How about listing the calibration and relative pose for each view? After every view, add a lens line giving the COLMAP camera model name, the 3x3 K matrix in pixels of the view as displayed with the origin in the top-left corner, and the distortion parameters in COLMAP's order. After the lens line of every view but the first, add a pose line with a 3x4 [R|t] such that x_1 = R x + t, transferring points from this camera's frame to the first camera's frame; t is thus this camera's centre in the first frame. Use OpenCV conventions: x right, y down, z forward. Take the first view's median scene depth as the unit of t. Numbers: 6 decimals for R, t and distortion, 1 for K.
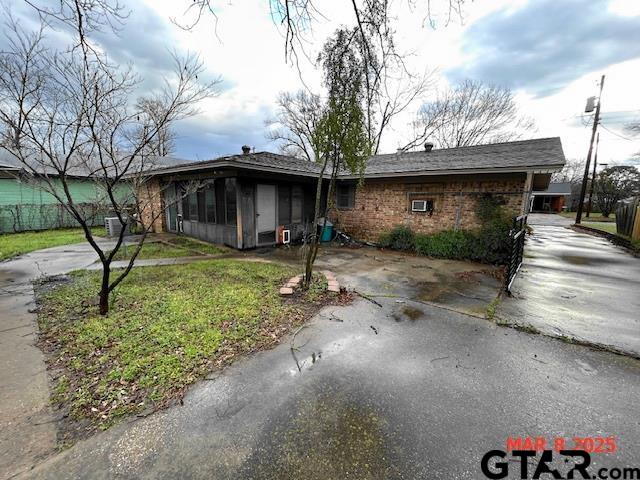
lens RADIAL K [[256.7, 0, 321.0], [0, 256.7, 241.4], [0, 0, 1]] dist [0.001723, -0.000066]
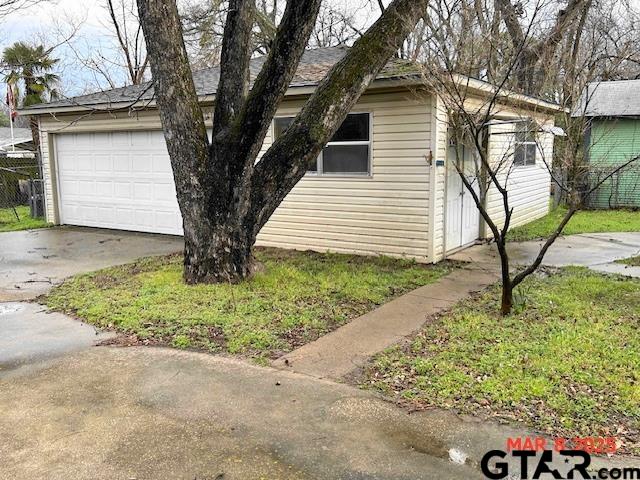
lens RADIAL K [[561.3, 0, 320.7], [0, 561.3, 240.0], [0, 0, 1]] dist [-0.007544, -0.001303]
pose [[0.116336, 0.133658, -0.984176, 0.833958], [-0.148915, 0.982050, 0.115767, -0.048961], [0.981983, 0.133091, 0.134151, 0.319300]]
